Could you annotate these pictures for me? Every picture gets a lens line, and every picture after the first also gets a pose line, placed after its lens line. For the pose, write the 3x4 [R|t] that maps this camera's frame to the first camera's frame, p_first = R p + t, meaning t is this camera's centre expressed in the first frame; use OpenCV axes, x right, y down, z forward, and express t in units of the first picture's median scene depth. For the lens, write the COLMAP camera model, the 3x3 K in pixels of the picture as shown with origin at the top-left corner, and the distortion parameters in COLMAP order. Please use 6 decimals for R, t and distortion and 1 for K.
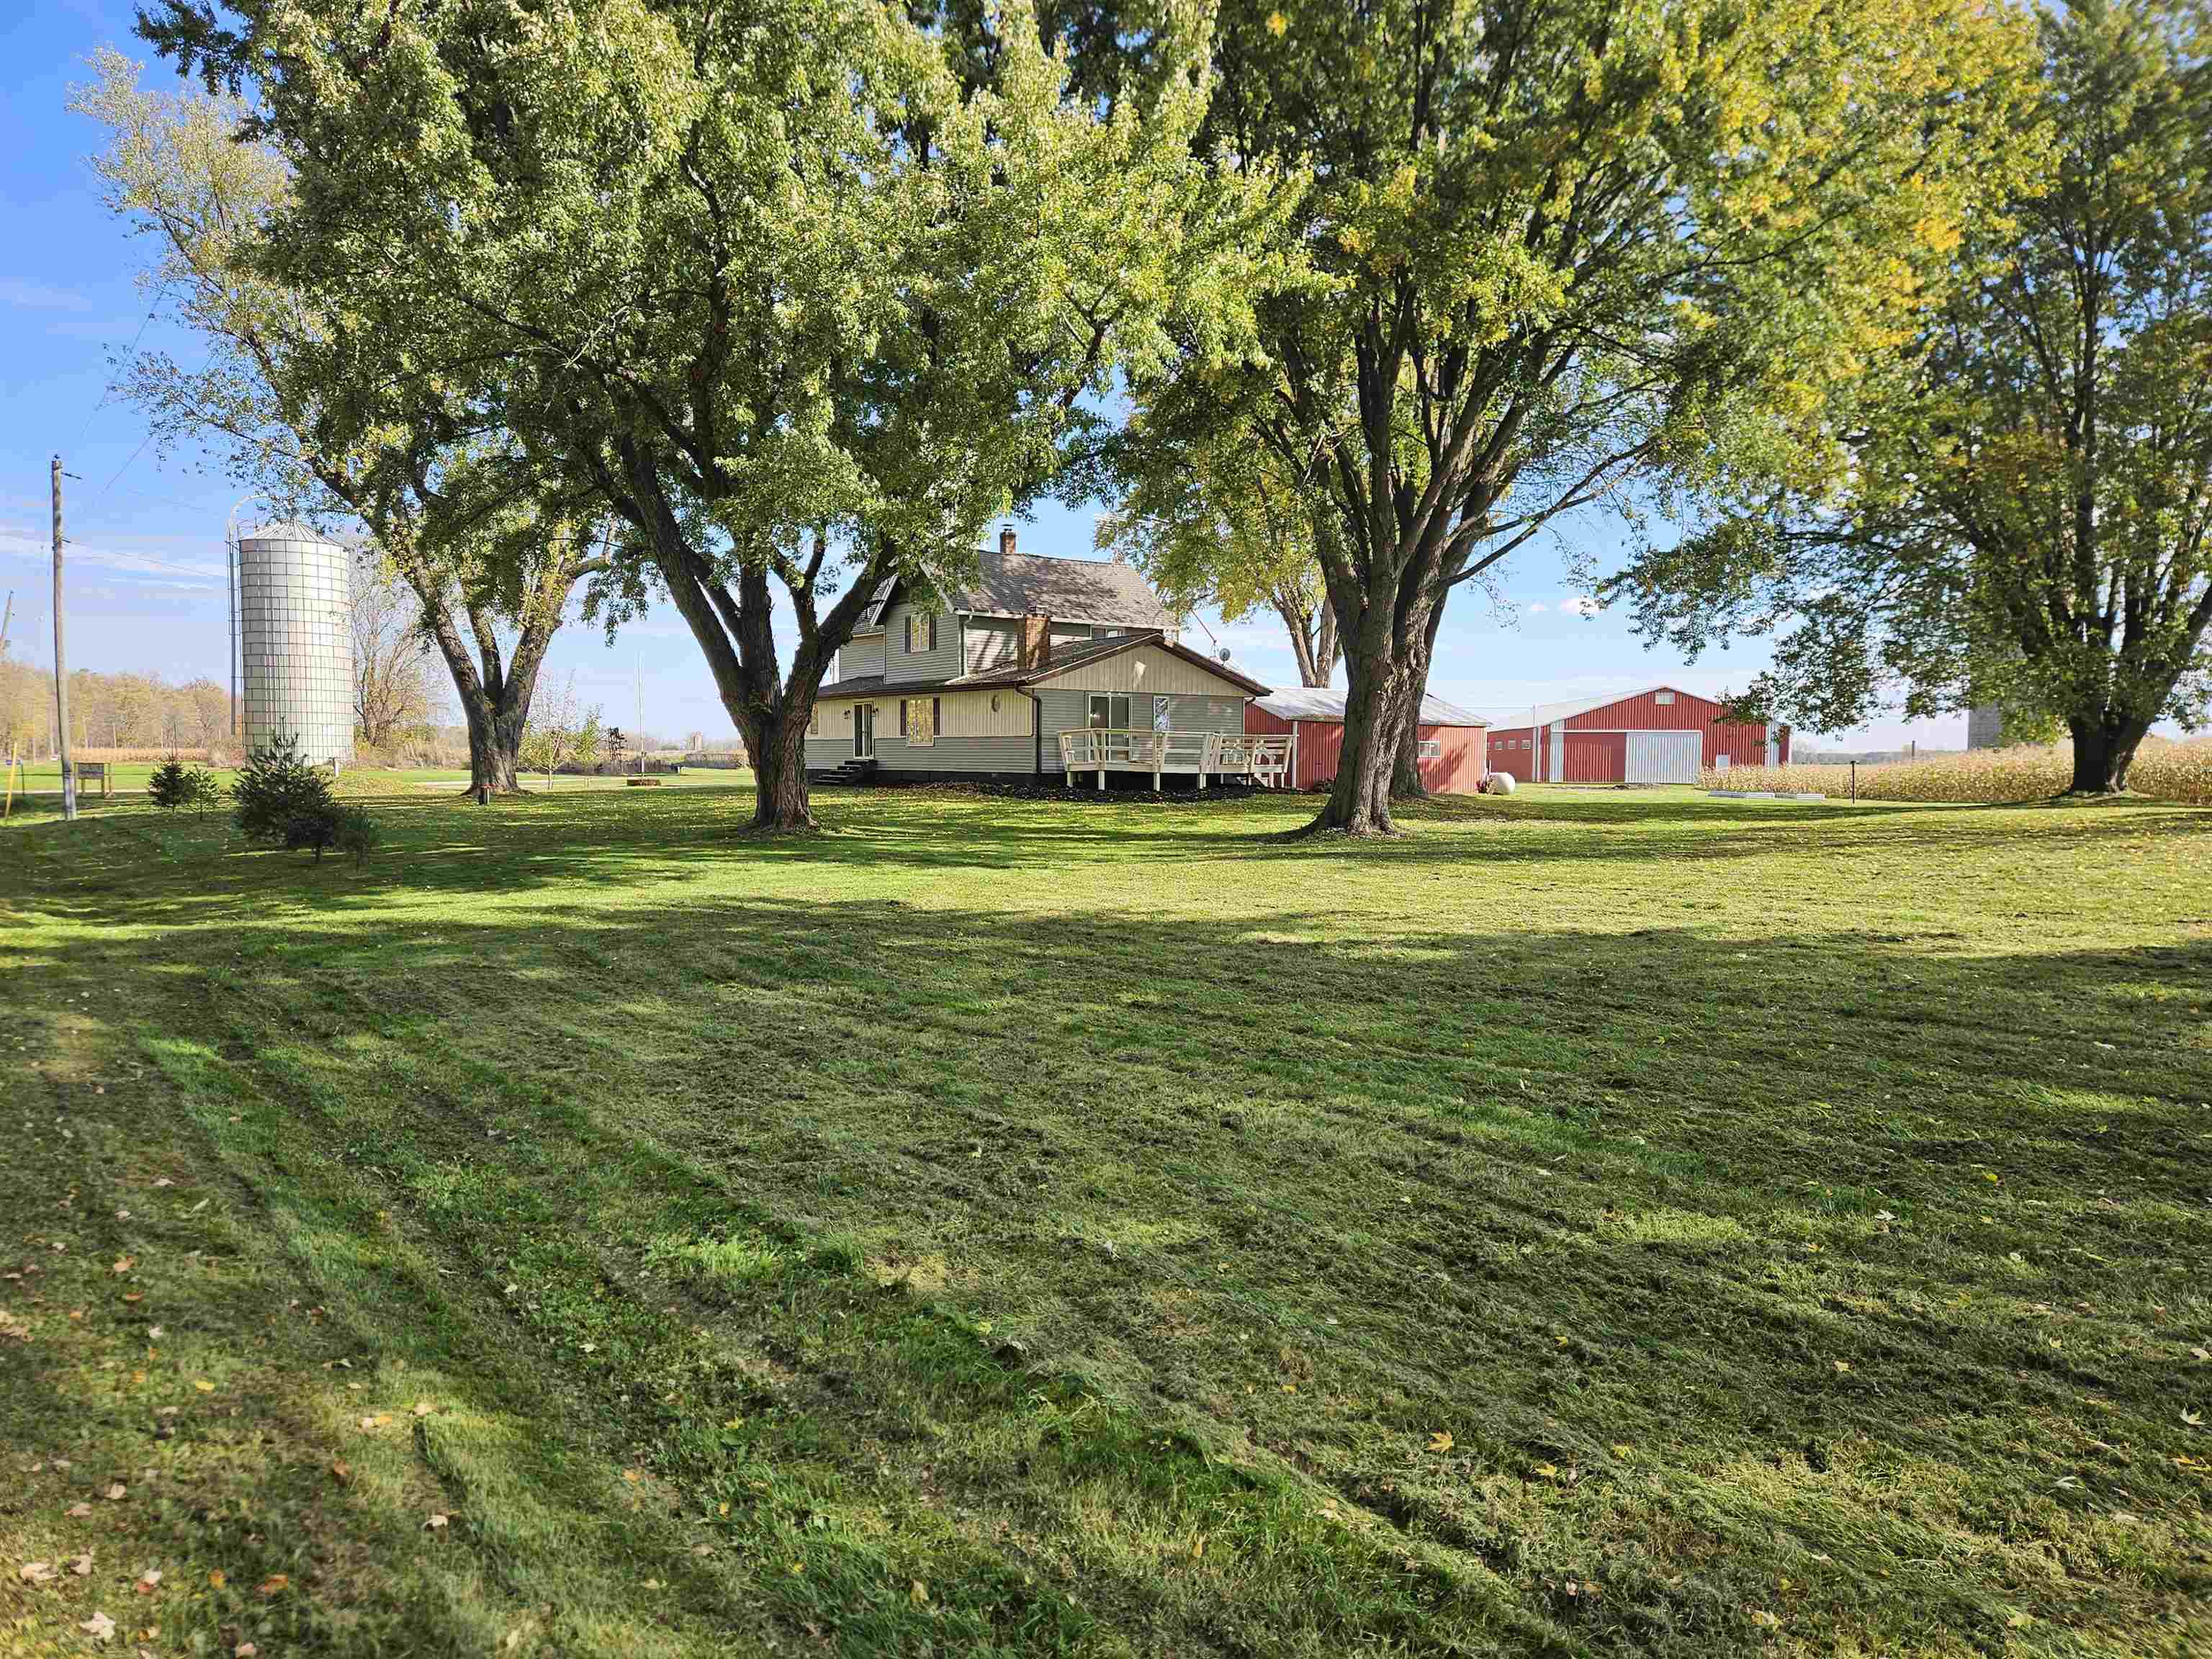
lens RADIAL K [[1559.2, 0, 1108.1], [0, 1559.2, 854.6], [0, 0, 1]] dist [0.076370, -0.003377]
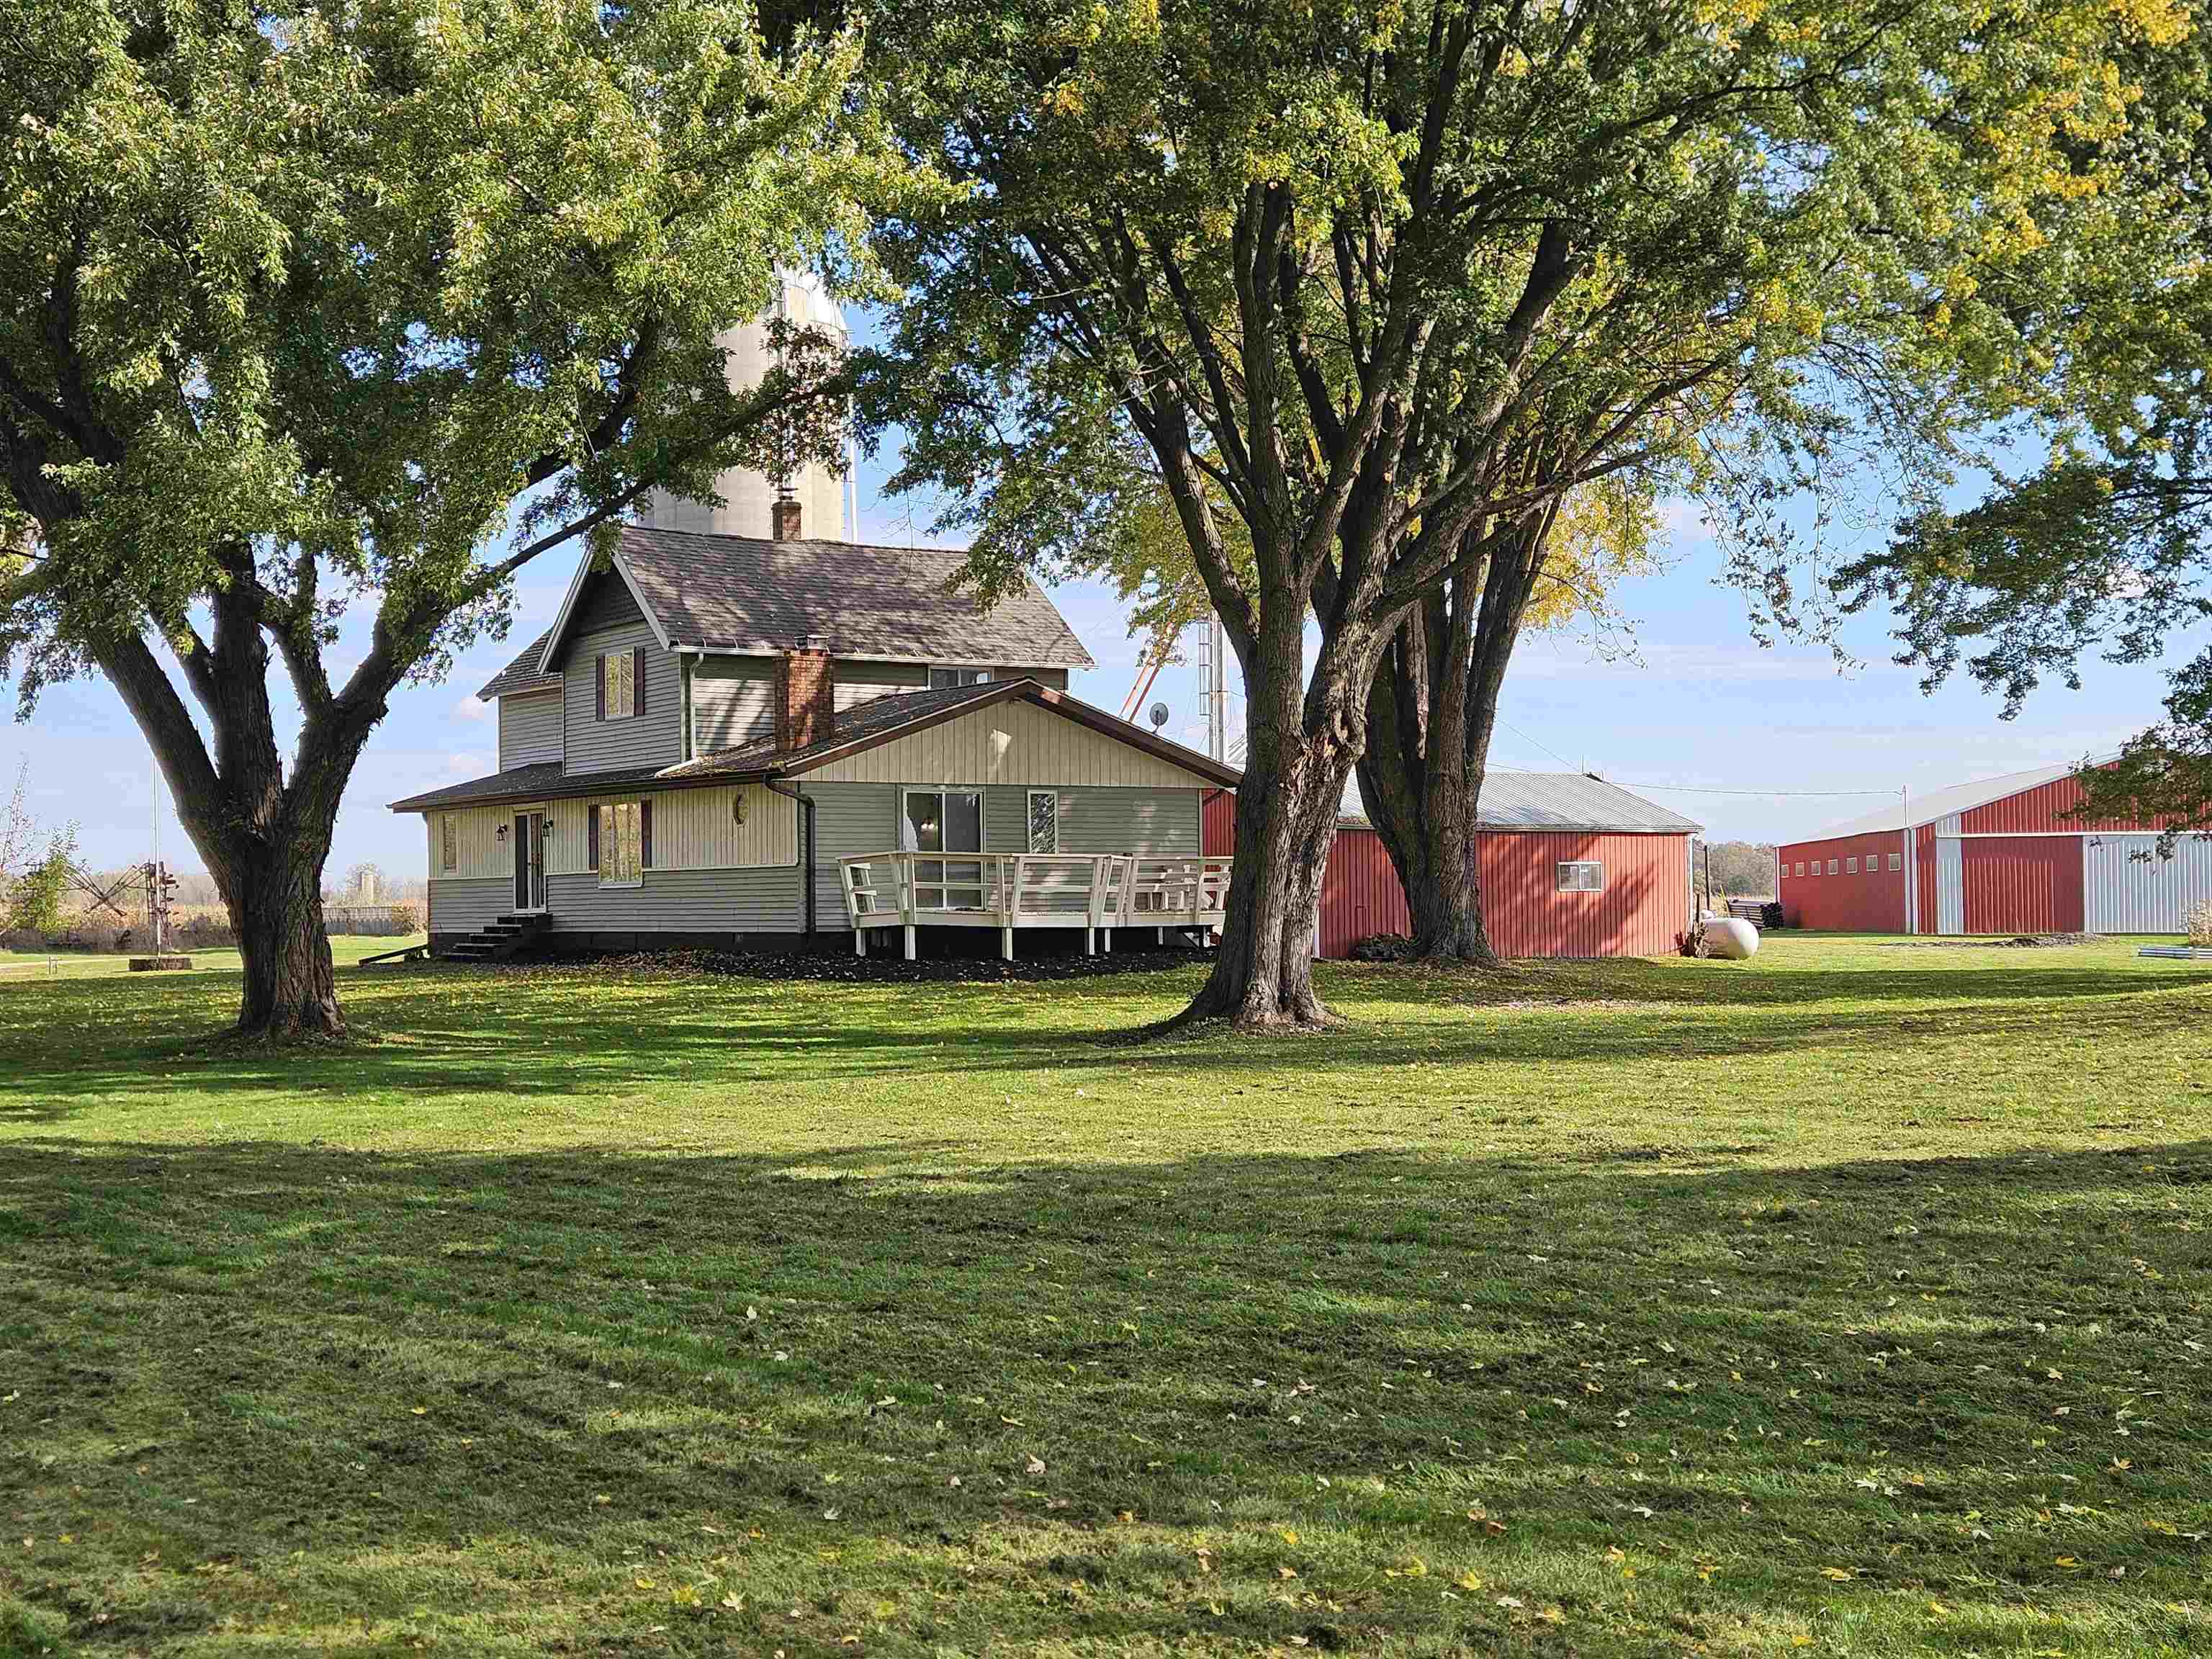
lens RADIAL K [[3141.8, 0, 1106.0], [0, 3141.8, 829.5], [0, 0, 1]] dist [0.081455, -0.037558]
pose [[0.999360, -0.018106, -0.030865, 0.091123], [0.015445, 0.996315, -0.084370, 0.007143], [0.032279, 0.083839, 0.995956, -0.112446]]
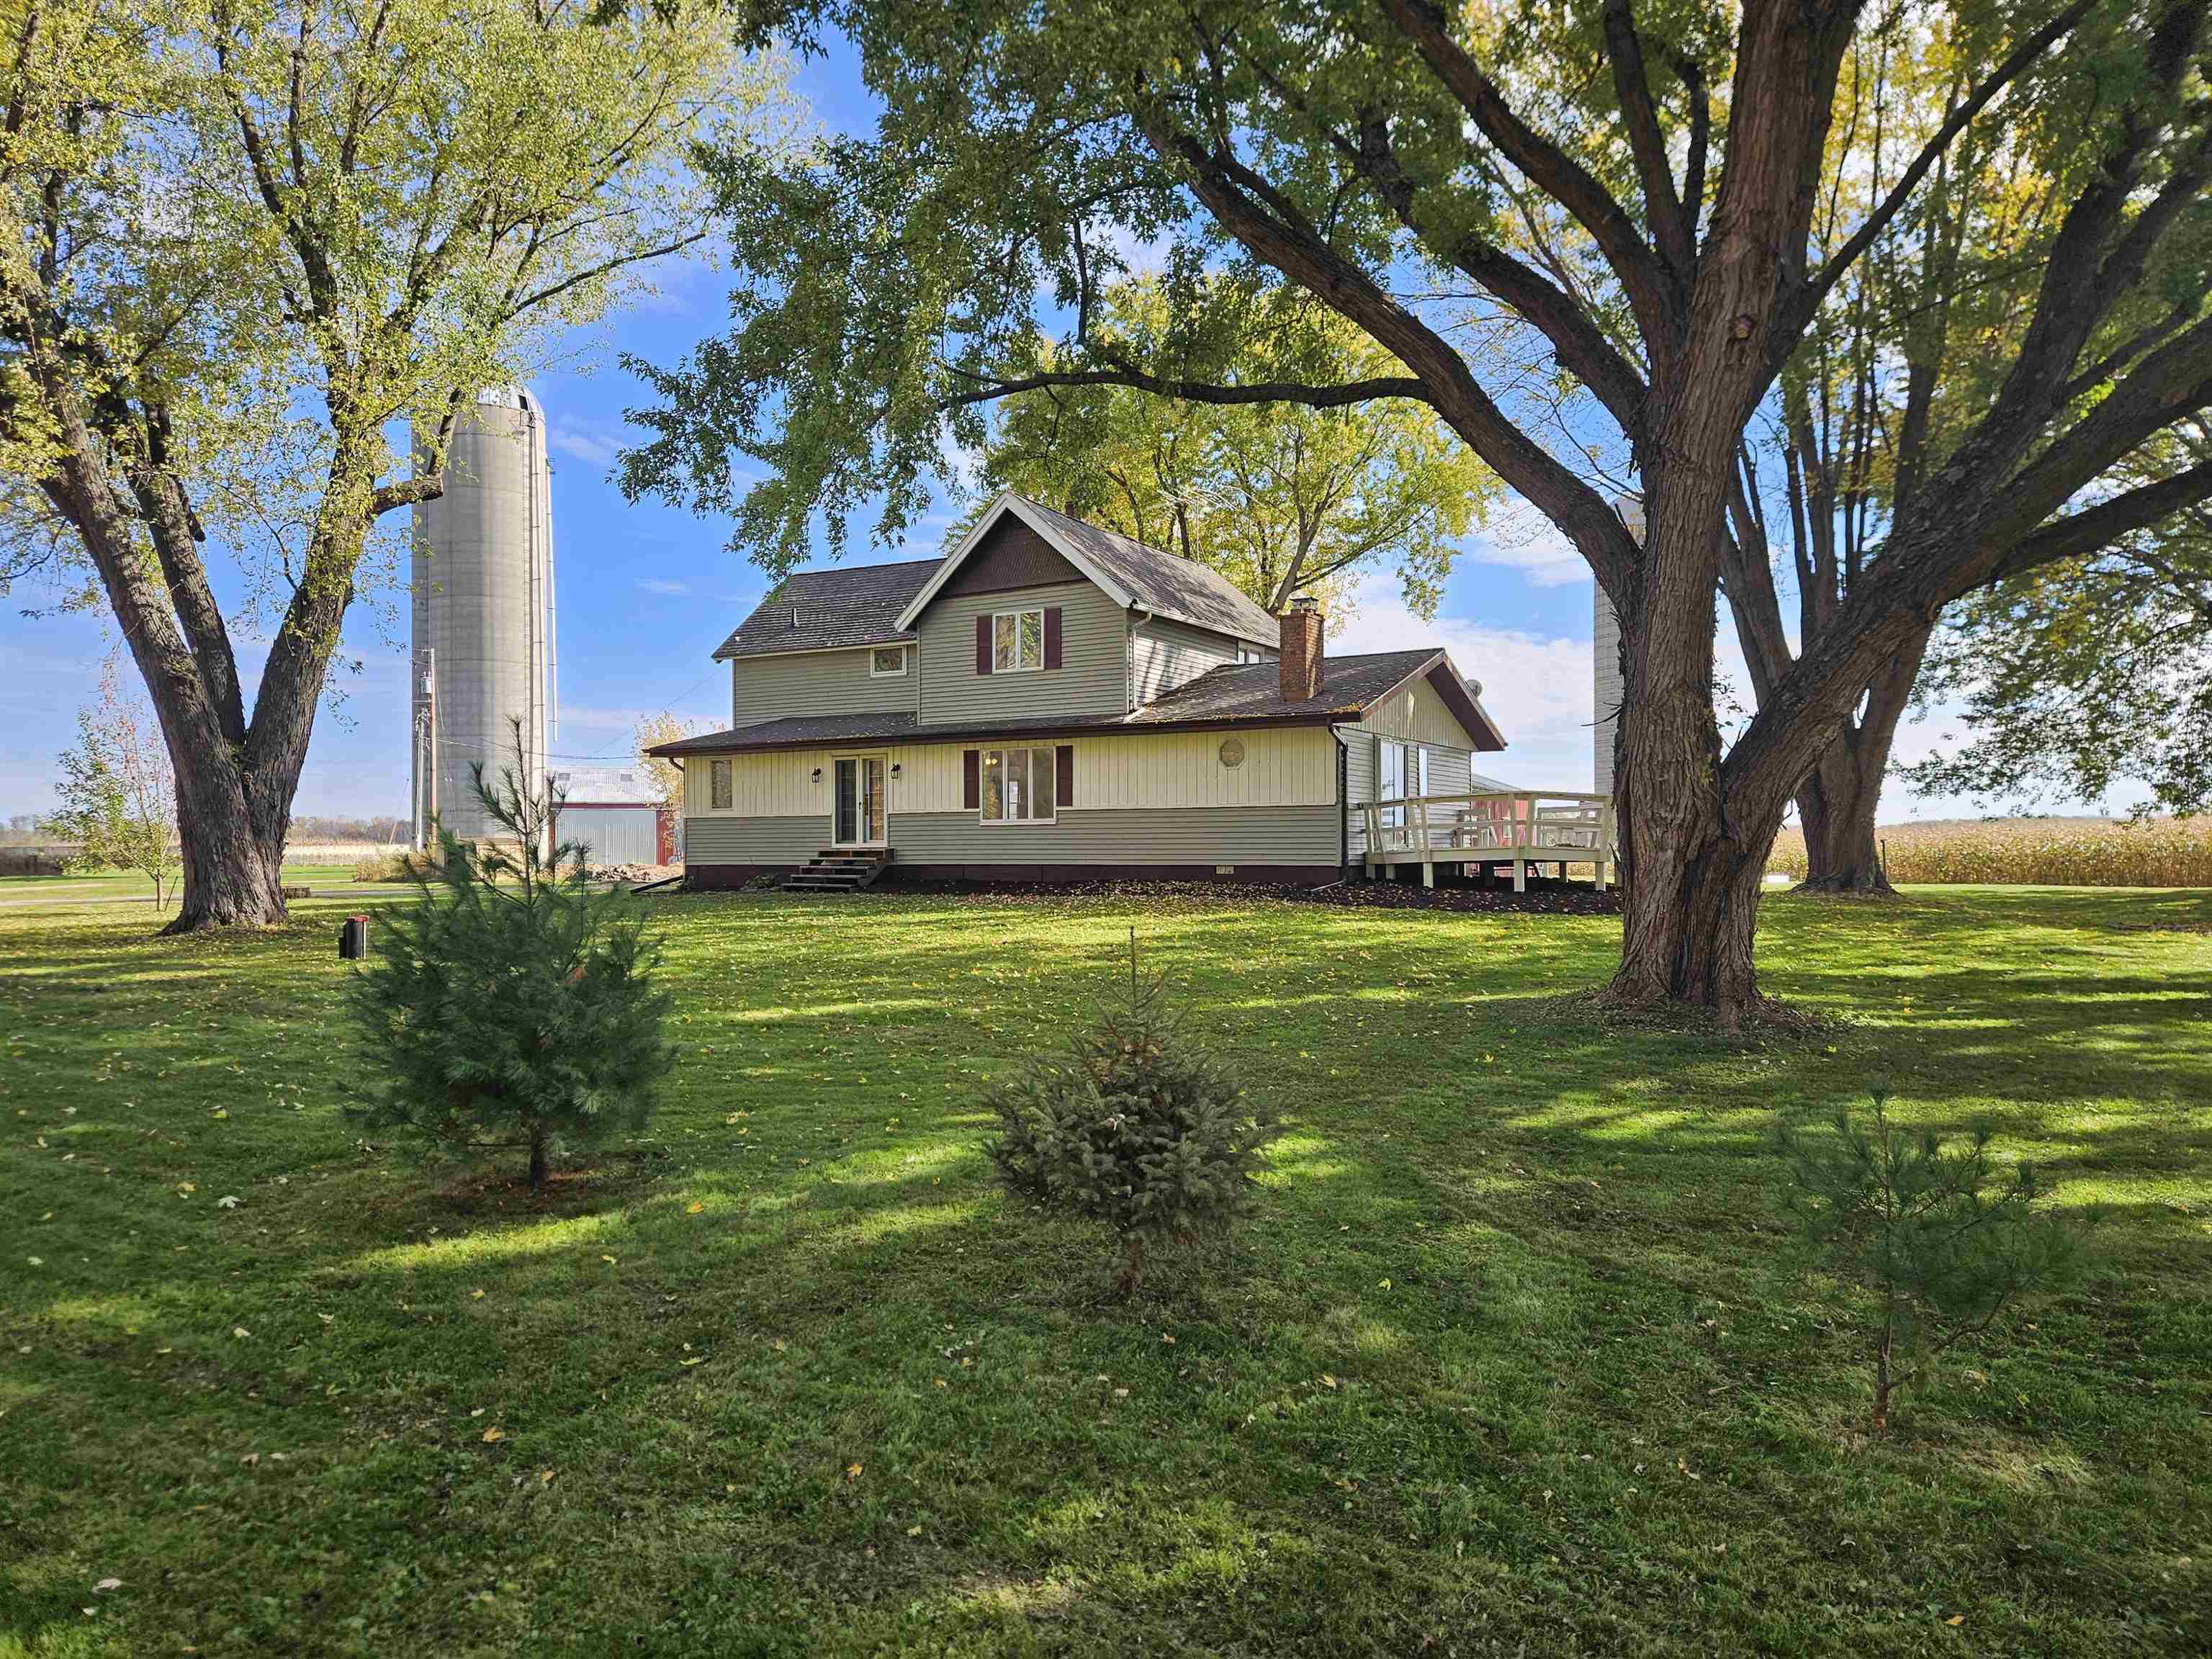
lens RADIAL K [[1585.6, 0, 1040.1], [0, 1585.6, 869.6], [0, 0, 1]] dist [0.146338, -0.001441]
pose [[0.922613, -0.017955, 0.385308, -0.377106], [0.034438, 0.998761, -0.035919, -0.030136], [-0.384186, 0.046408, 0.922089, 0.441033]]
